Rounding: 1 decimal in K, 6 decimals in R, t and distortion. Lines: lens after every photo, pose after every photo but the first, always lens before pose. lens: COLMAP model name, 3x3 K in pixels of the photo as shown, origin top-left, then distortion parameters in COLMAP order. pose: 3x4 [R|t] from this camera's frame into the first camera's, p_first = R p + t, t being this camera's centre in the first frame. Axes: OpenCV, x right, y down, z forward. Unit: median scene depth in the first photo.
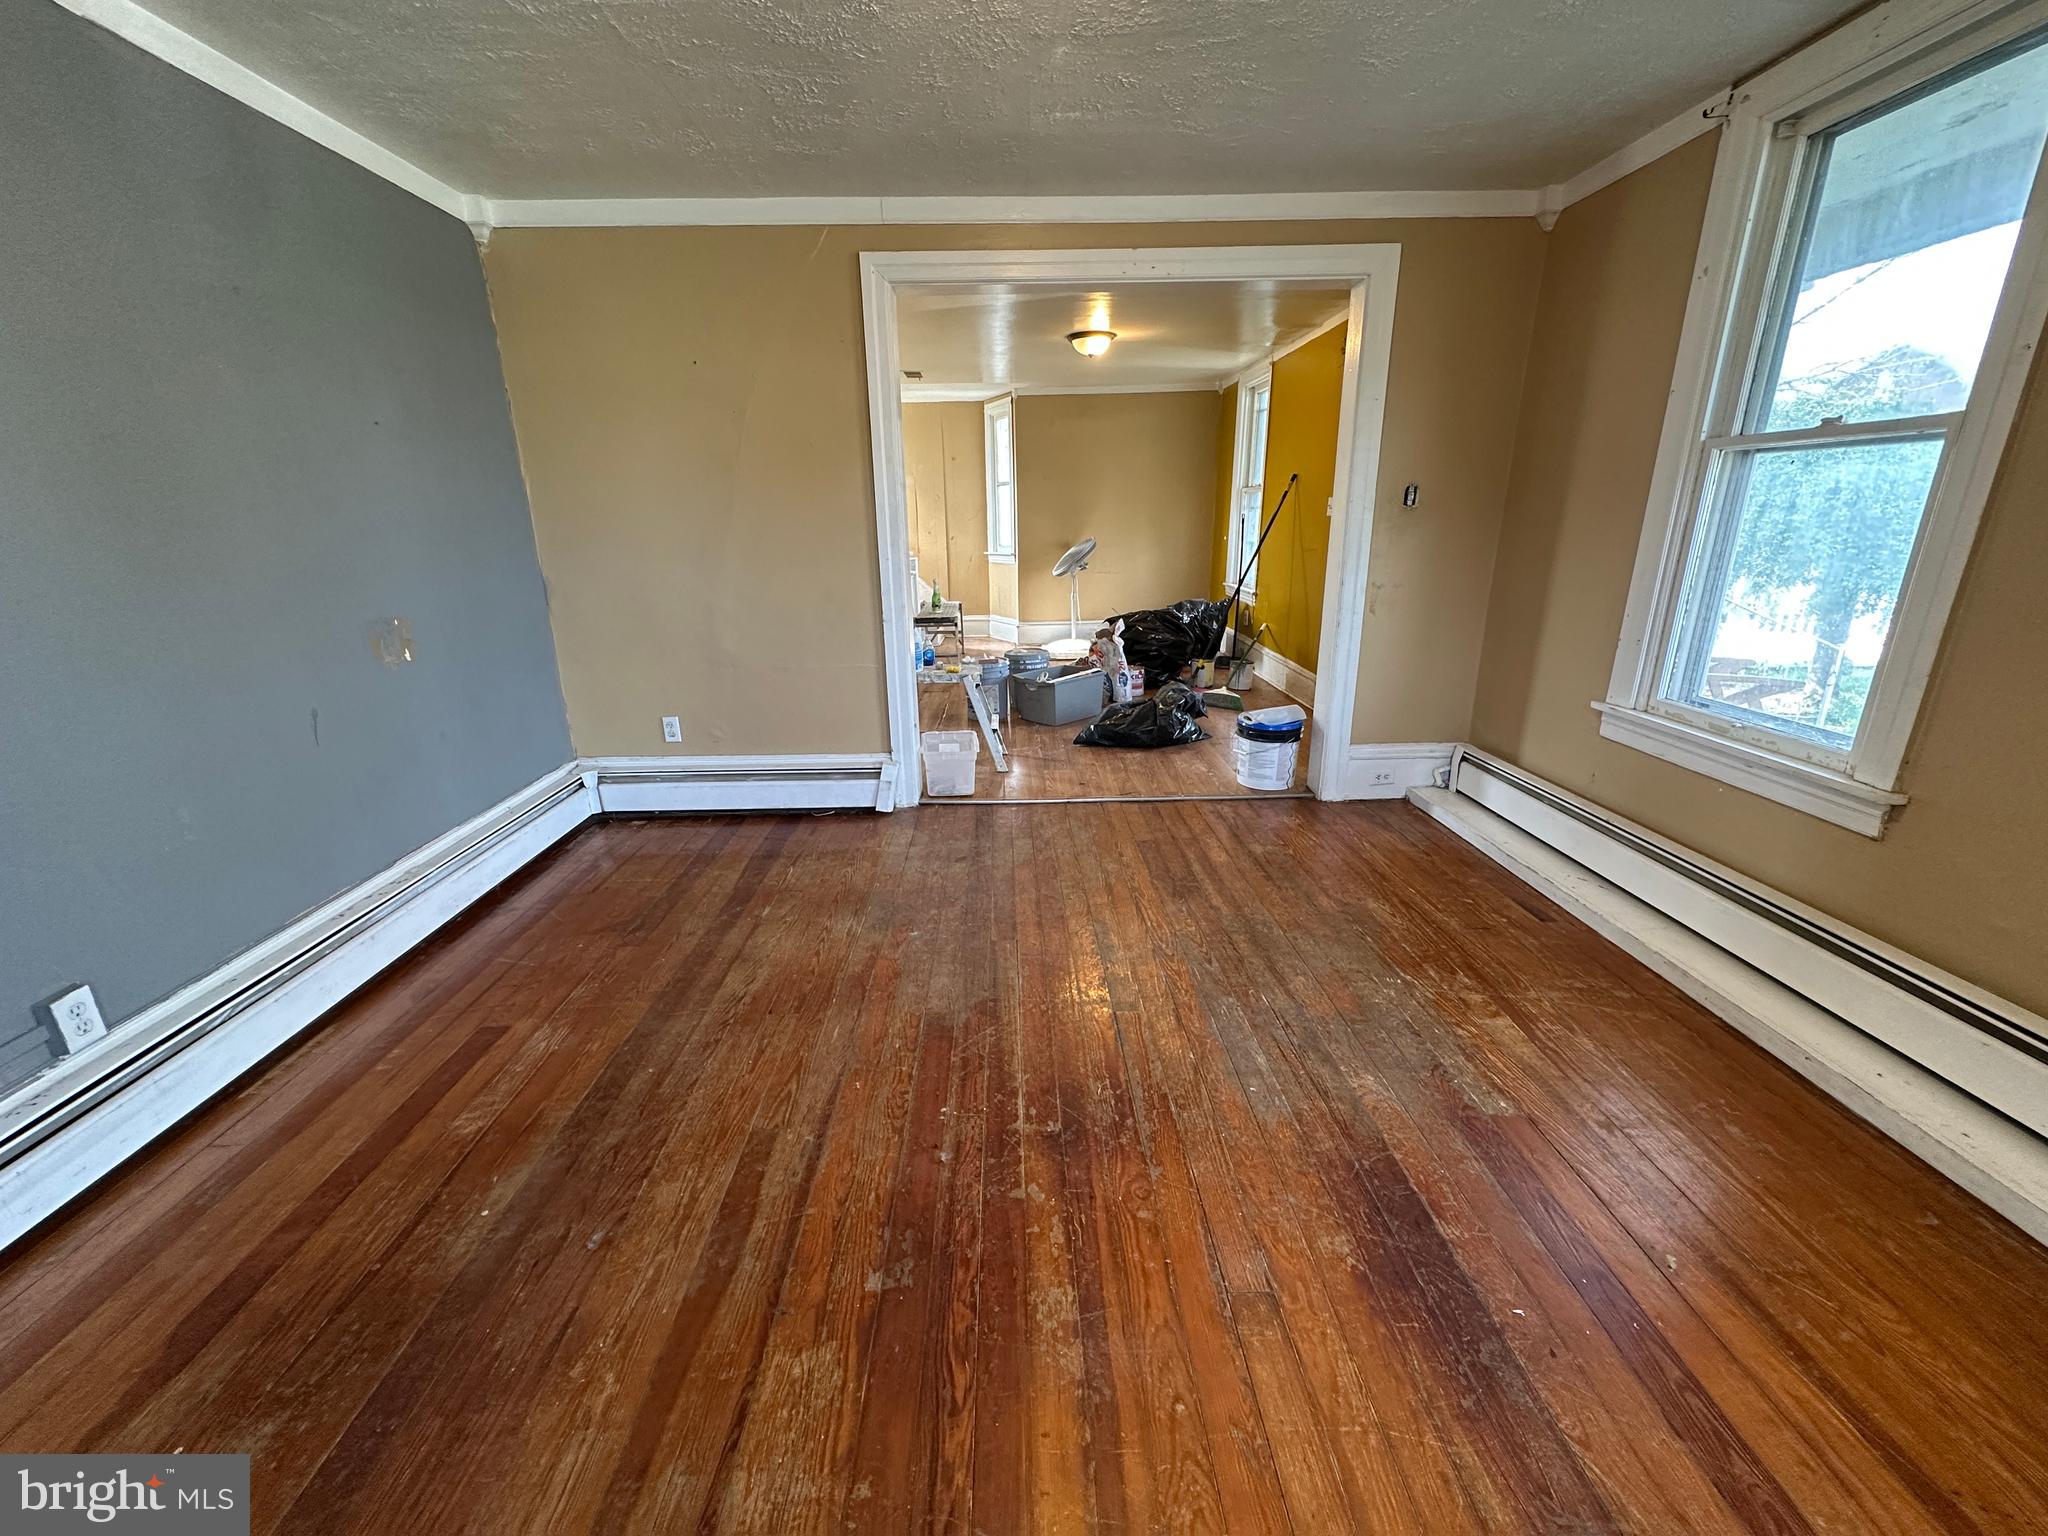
lens RADIAL K [[825.8, 0, 1020.8], [0, 825.8, 774.3], [0, 0, 1]] dist [0.001333, 0.000069]
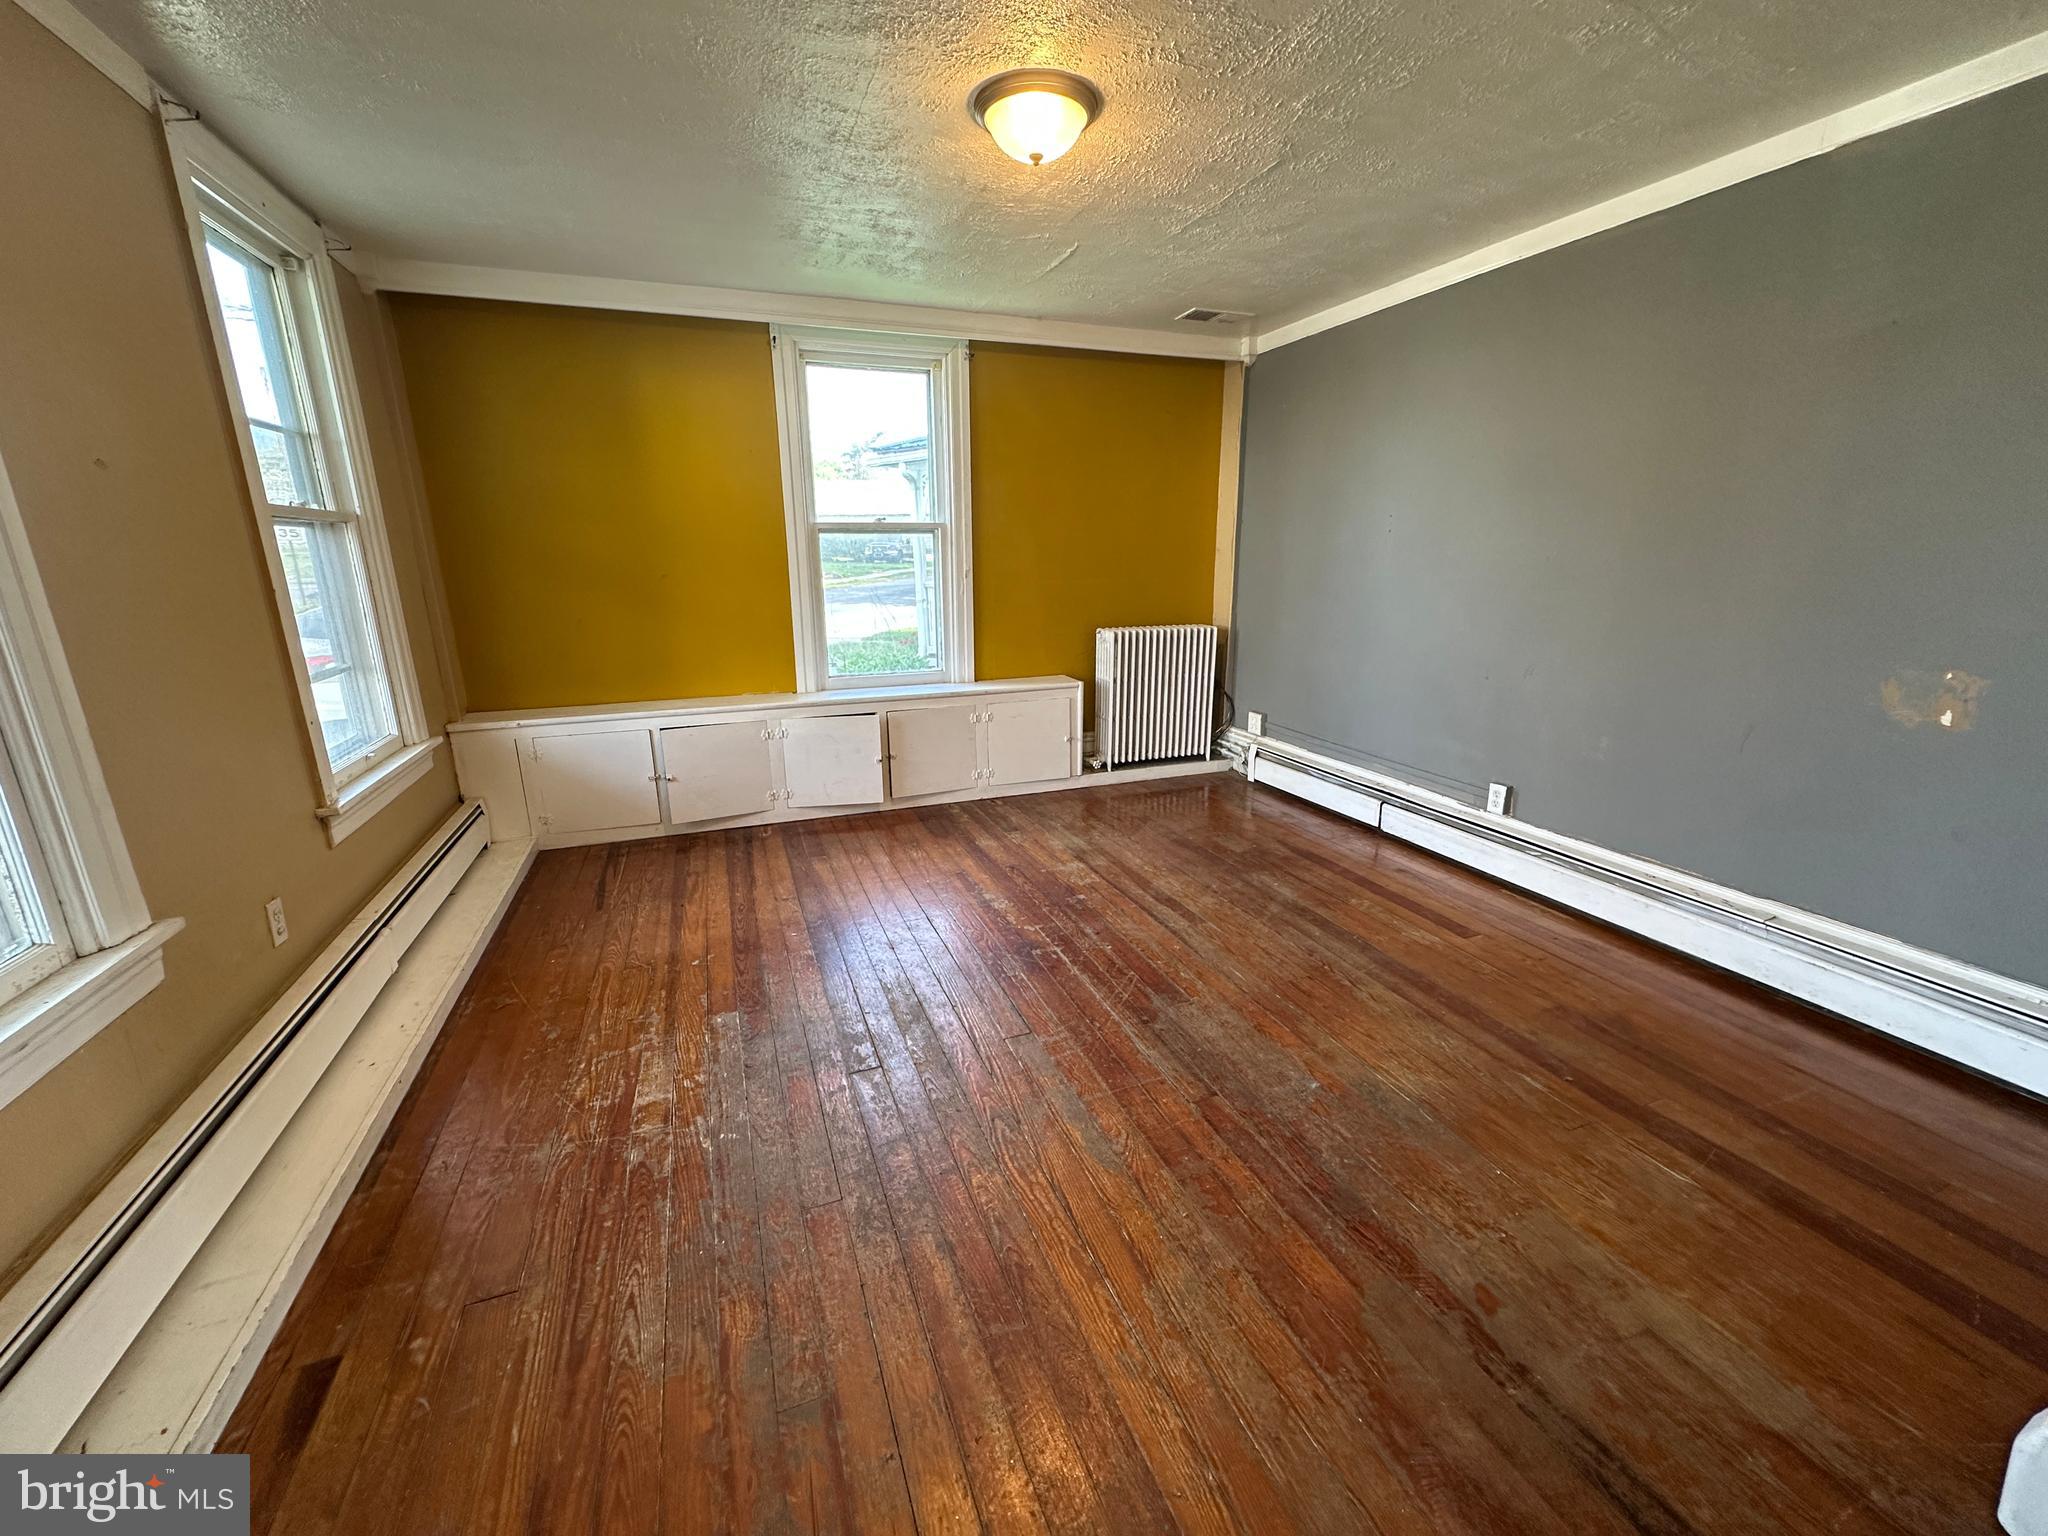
lens RADIAL K [[825.8, 0, 1022.9], [0, 825.8, 773.4], [0, 0, 1]] dist [0.001333, 0.000069]
pose [[-0.942674, 0.111883, -0.314402, 0.522145], [-0.075203, 0.846670, 0.526778, -0.682880], [0.325132, 0.520224, -0.789719, 2.074482]]
